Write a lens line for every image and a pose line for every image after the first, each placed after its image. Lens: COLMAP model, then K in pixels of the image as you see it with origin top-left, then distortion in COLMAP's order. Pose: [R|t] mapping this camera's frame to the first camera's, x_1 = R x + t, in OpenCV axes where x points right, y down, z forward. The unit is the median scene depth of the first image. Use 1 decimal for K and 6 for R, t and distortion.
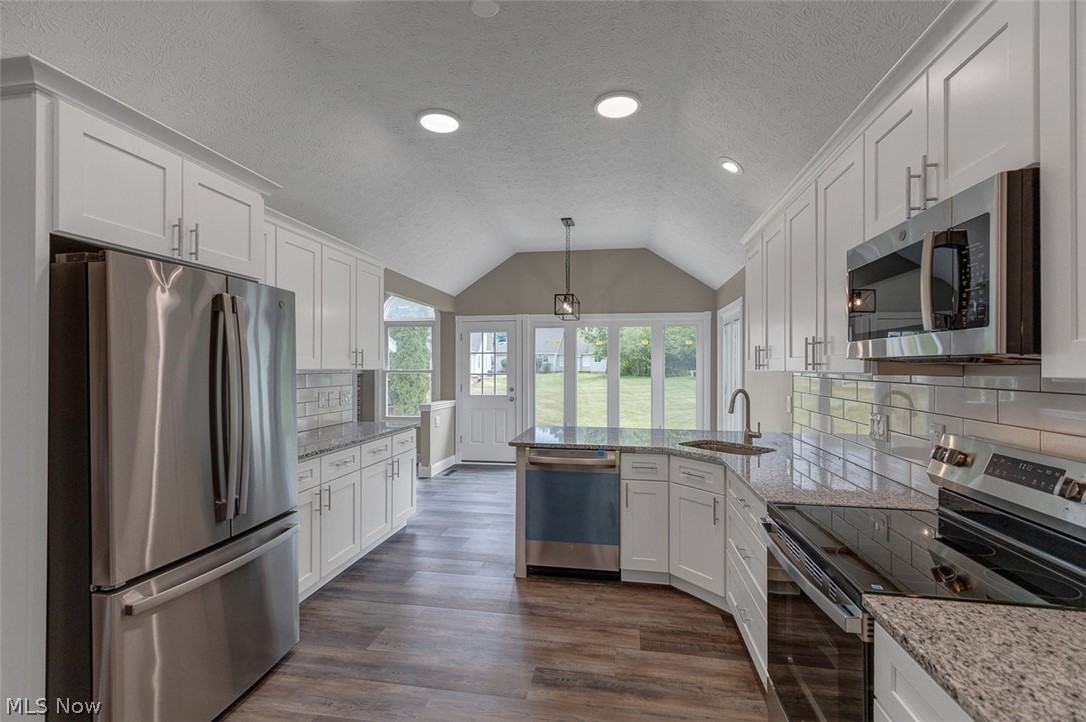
lens RADIAL K [[496.3, 0, 544.2], [0, 496.3, 363.8], [0, 0, 1]] dist [0.007784, -0.000666]
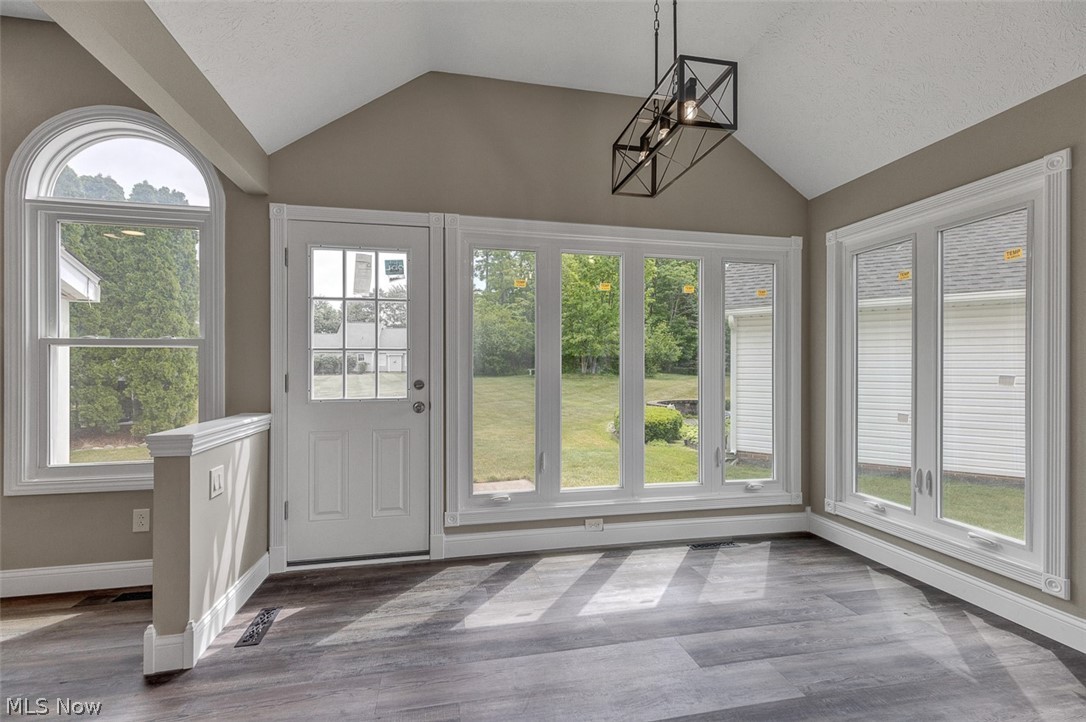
lens RADIAL K [[496.3, 0, 548.3], [0, 496.3, 365.4], [0, 0, 1]] dist [0.007784, -0.000666]
pose [[0.930219, -0.001721, 0.367001, -0.117648], [0.001376, 0.999998, 0.001201, 0.033672], [-0.367002, -0.000613, 0.930220, 0.546377]]
